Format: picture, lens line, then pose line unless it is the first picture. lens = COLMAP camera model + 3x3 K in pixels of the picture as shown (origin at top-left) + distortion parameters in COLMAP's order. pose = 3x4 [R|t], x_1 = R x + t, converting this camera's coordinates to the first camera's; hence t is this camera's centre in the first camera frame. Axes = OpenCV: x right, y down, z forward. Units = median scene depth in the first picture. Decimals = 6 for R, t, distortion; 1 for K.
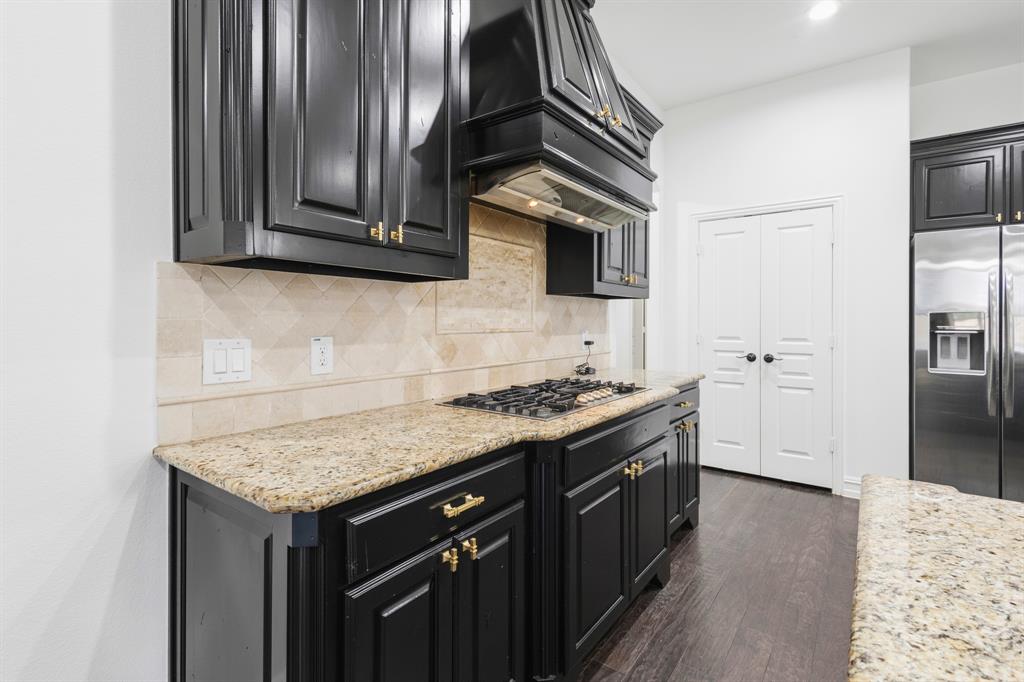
lens RADIAL K [[476.4, 0, 506.1], [0, 476.4, 323.0], [0, 0, 1]] dist [0.017028, -0.003935]
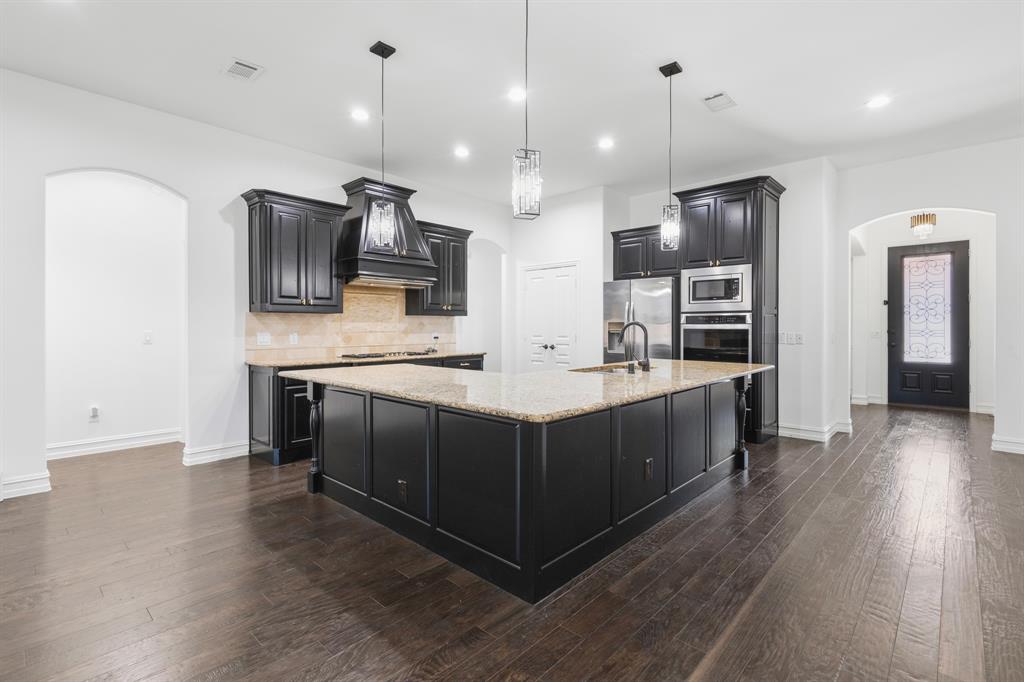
lens RADIAL K [[476.4, 0, 511.2], [0, 476.4, 332.7], [0, 0, 1]] dist [0.017028, -0.003935]
pose [[0.993790, -0.003257, -0.111223, 1.044009], [0.004068, 0.999967, 0.007066, 0.009573], [0.111197, -0.007474, 0.993770, -1.479136]]
